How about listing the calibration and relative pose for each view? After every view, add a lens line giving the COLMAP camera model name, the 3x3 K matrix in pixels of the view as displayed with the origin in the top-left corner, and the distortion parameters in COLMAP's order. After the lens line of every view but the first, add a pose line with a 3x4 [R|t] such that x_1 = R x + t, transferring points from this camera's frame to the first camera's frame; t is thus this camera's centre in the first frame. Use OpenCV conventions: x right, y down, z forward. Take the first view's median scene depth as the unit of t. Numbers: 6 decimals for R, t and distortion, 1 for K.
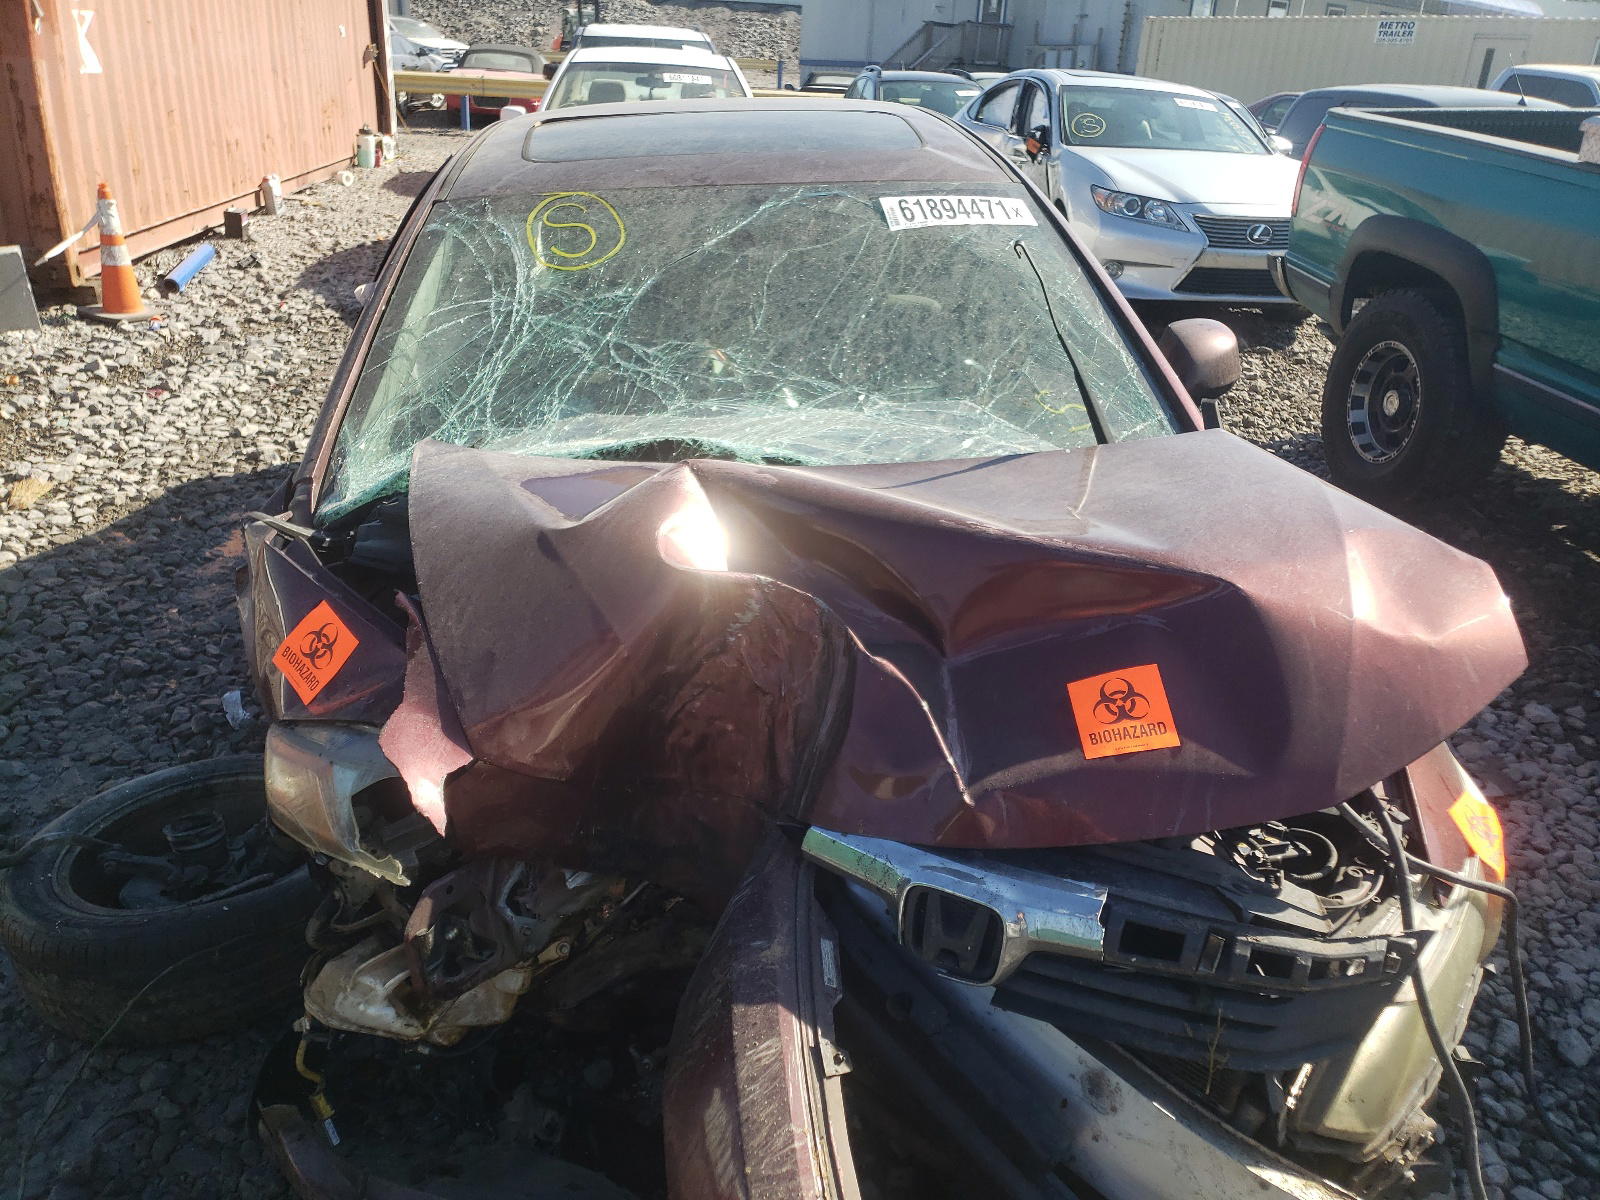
lens RADIAL K [[1227.2, 0, 799.9], [0, 1227.2, 607.1], [0, 0, 1]] dist [0.033542, -0.017456]
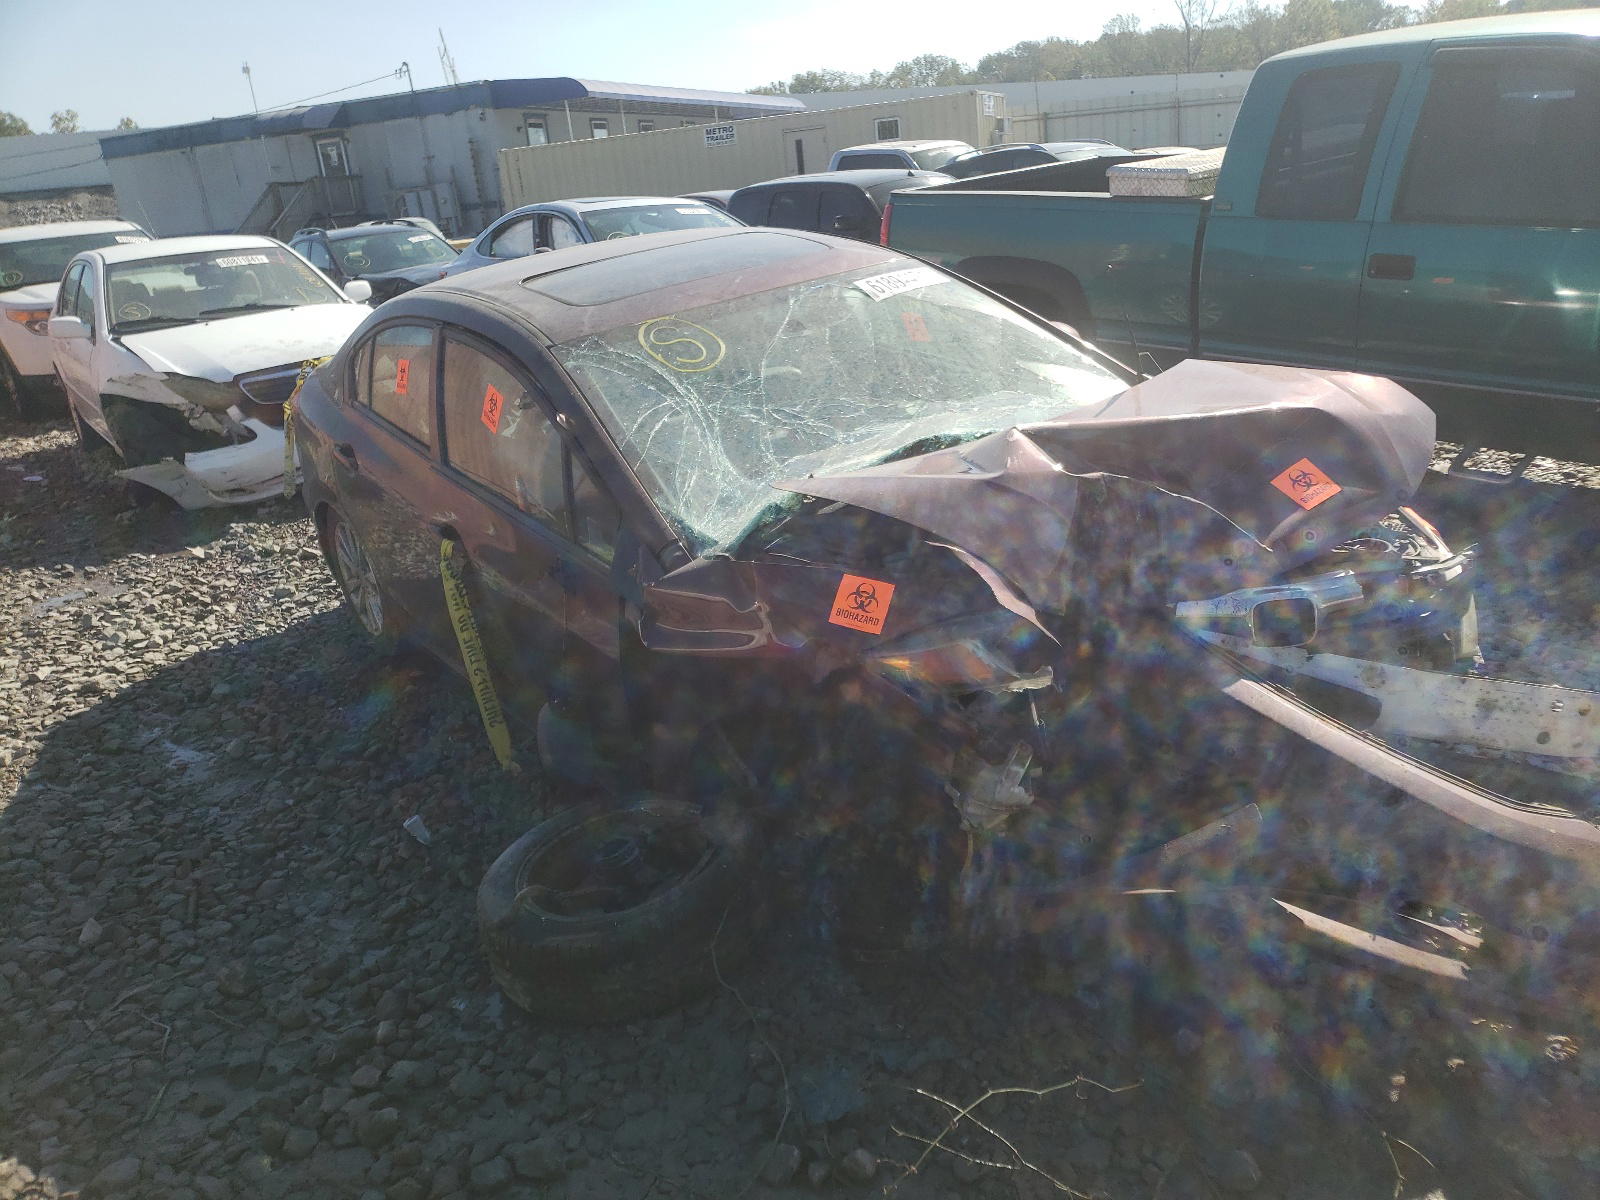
lens RADIAL K [[1227.2, 0, 795.2], [0, 1227.2, 597.1], [0, 0, 1]] dist [0.033542, -0.017456]
pose [[0.865891, -0.282590, 0.412766, -0.463593], [0.321574, 0.946511, -0.026584, 0.018052], [-0.383175, 0.155754, 0.910449, -0.140951]]
